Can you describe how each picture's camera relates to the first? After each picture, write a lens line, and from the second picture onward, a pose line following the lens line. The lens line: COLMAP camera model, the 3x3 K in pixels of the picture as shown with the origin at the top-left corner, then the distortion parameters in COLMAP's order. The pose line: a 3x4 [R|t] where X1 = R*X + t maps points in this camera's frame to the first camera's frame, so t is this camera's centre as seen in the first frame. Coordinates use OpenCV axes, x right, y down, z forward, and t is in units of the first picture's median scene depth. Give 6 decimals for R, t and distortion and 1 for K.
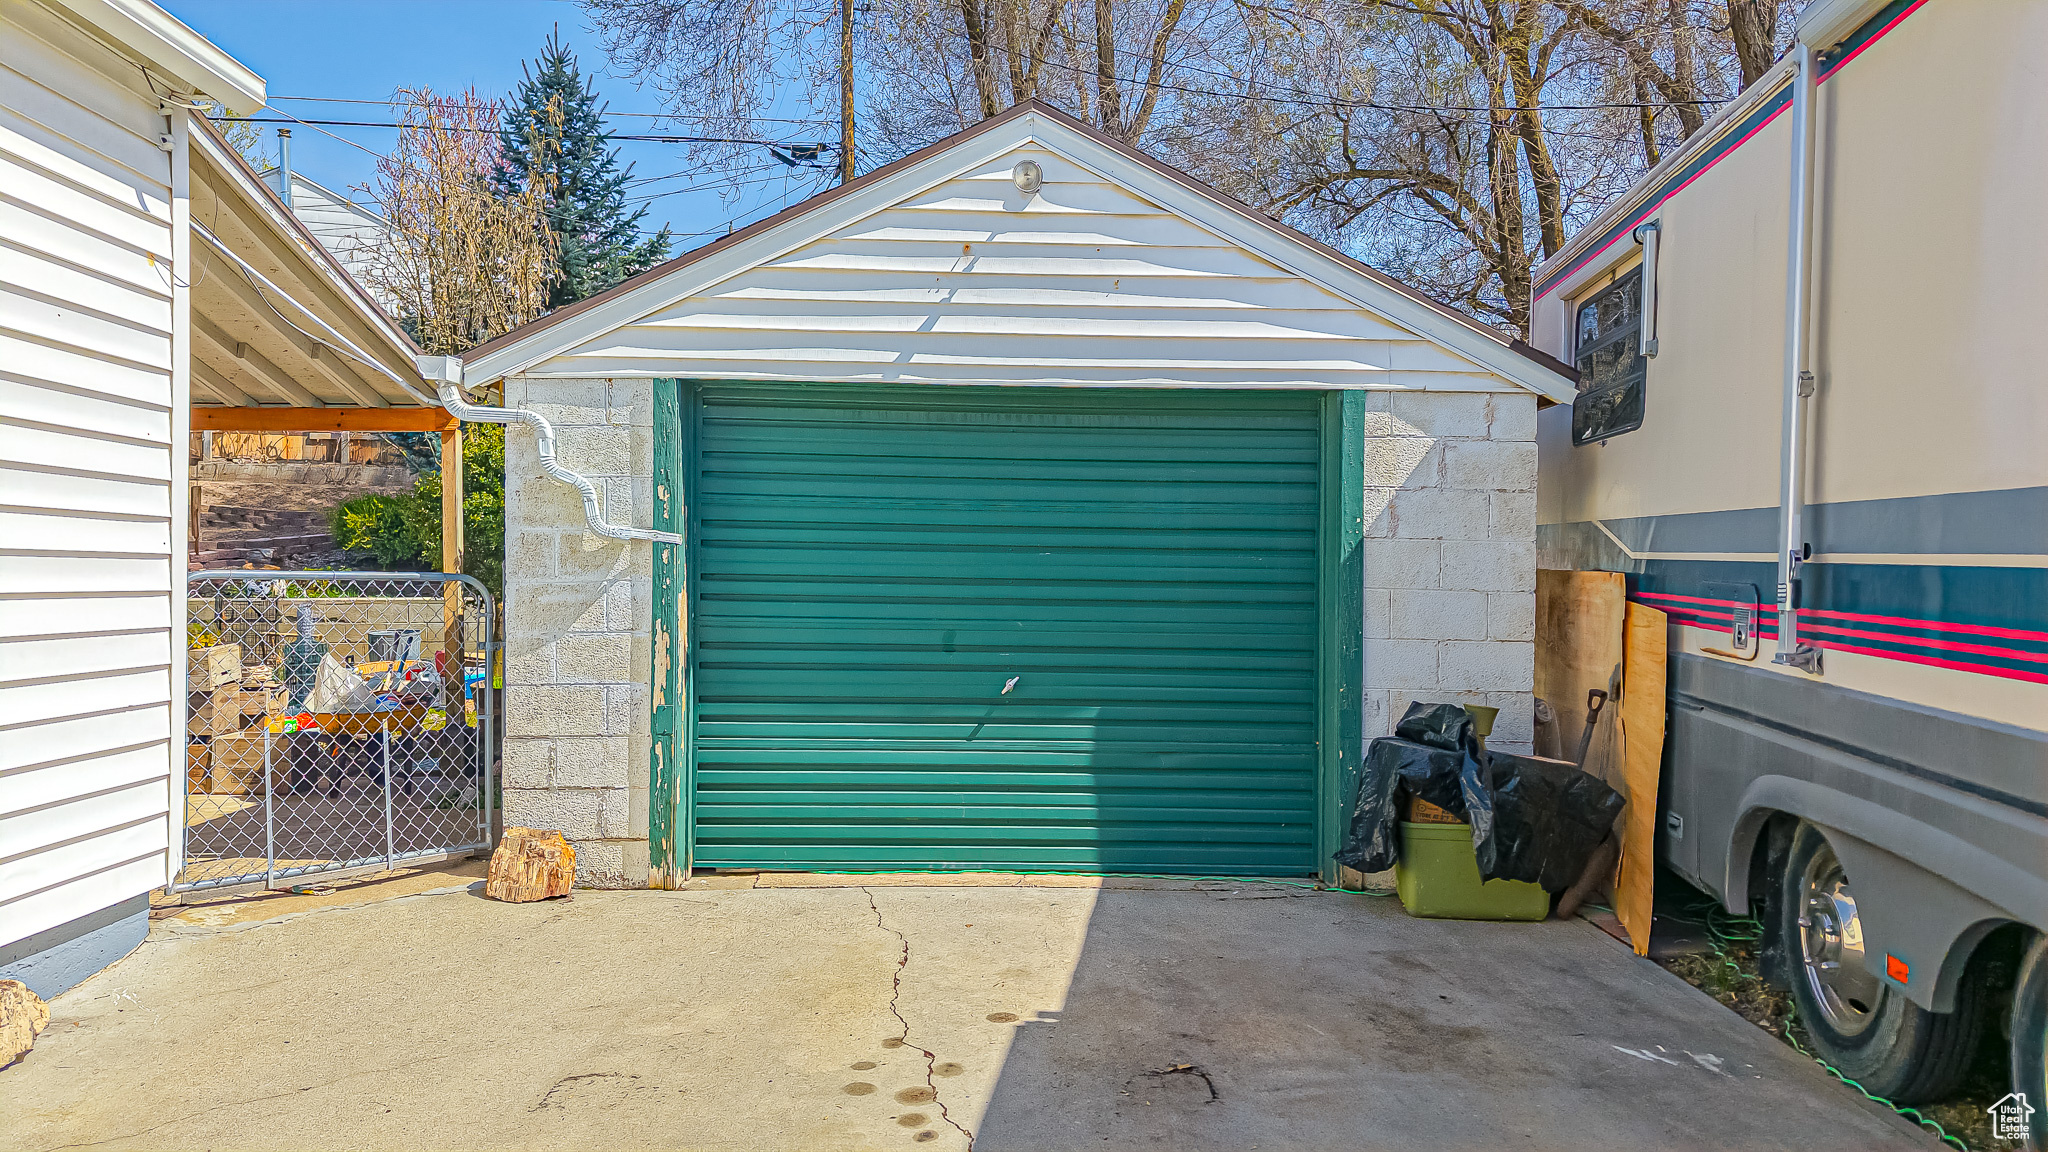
lens RADIAL K [[1384.8, 0, 1015.1], [0, 1384.8, 587.4], [0, 0, 1]] dist [0.087366, -0.129521]
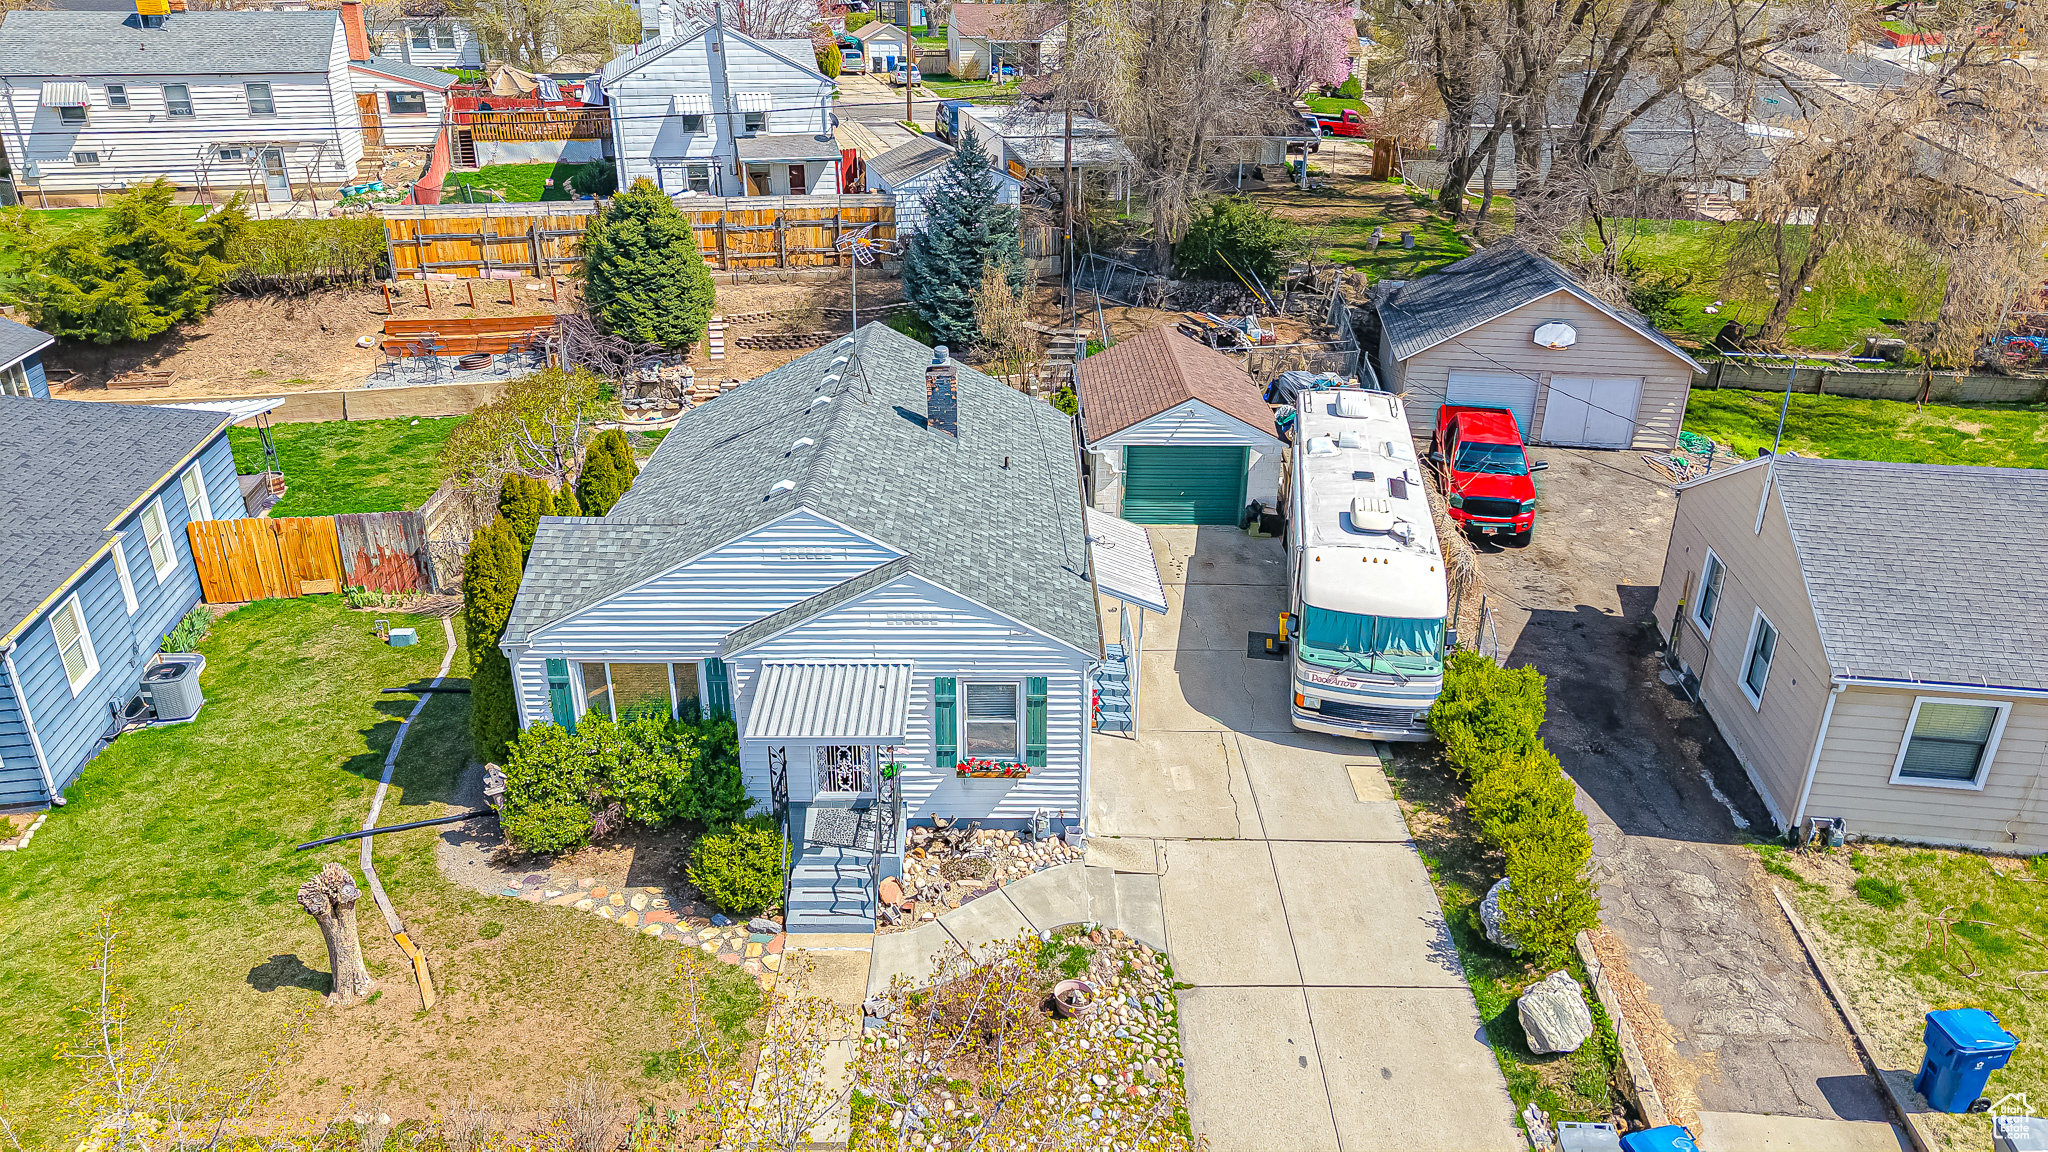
lens RADIAL K [[1384.8, 0, 1015.1], [0, 1384.8, 587.4], [0, 0, 1]] dist [0.087366, -0.129521]
pose [[0.999626, 0.010571, -0.025237, -0.539166], [0.000423, 0.916266, 0.400570, -1.837280], [0.027359, -0.400431, 0.915919, -4.314424]]
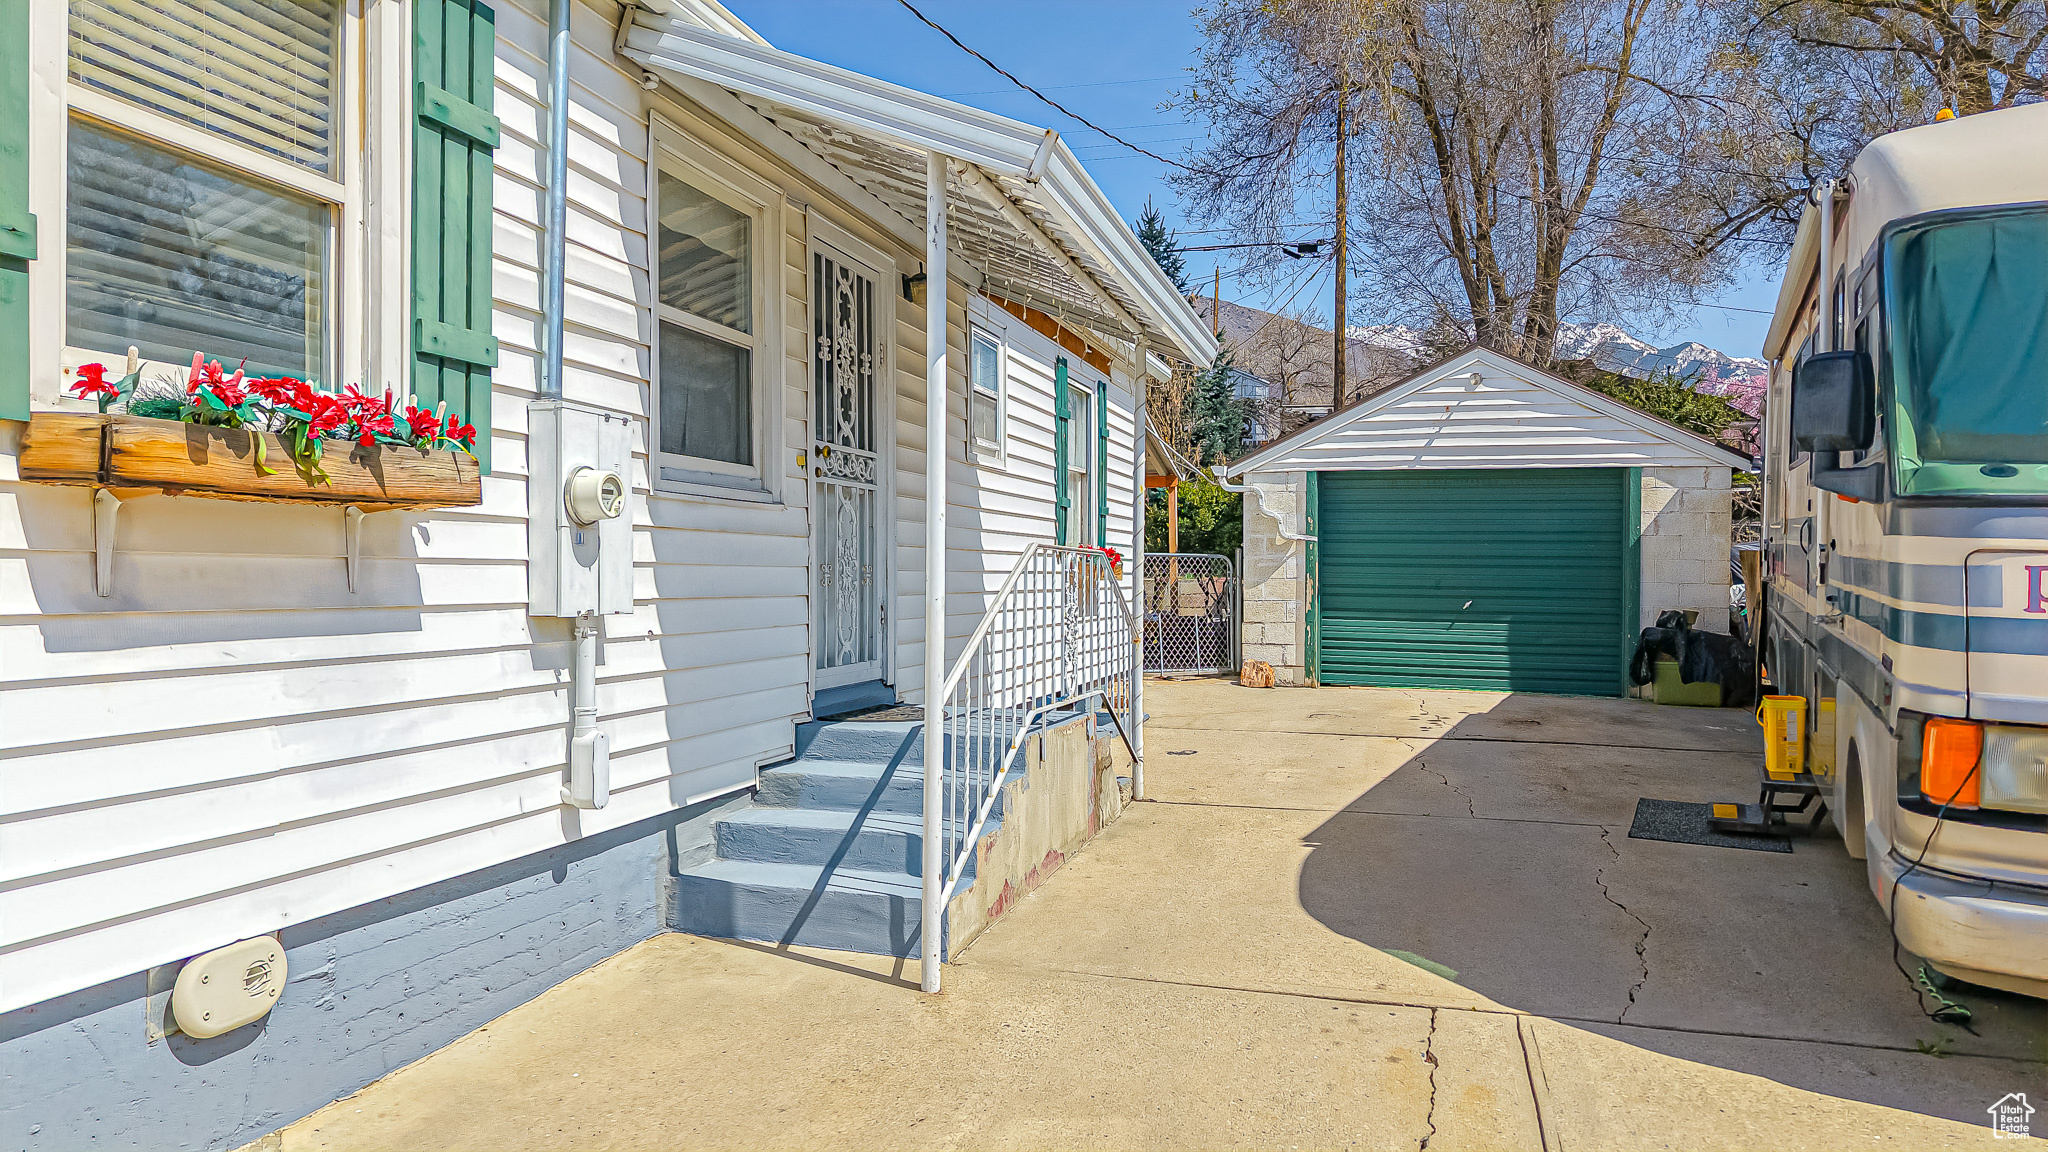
lens RADIAL K [[1384.8, 0, 1015.1], [0, 1384.8, 587.4], [0, 0, 1]] dist [0.087366, -0.129521]
pose [[0.949572, 0.001865, -0.313544, 0.009869], [-0.001380, 0.999997, 0.001768, 0.042331], [0.313546, -0.001246, 0.949572, -1.361311]]
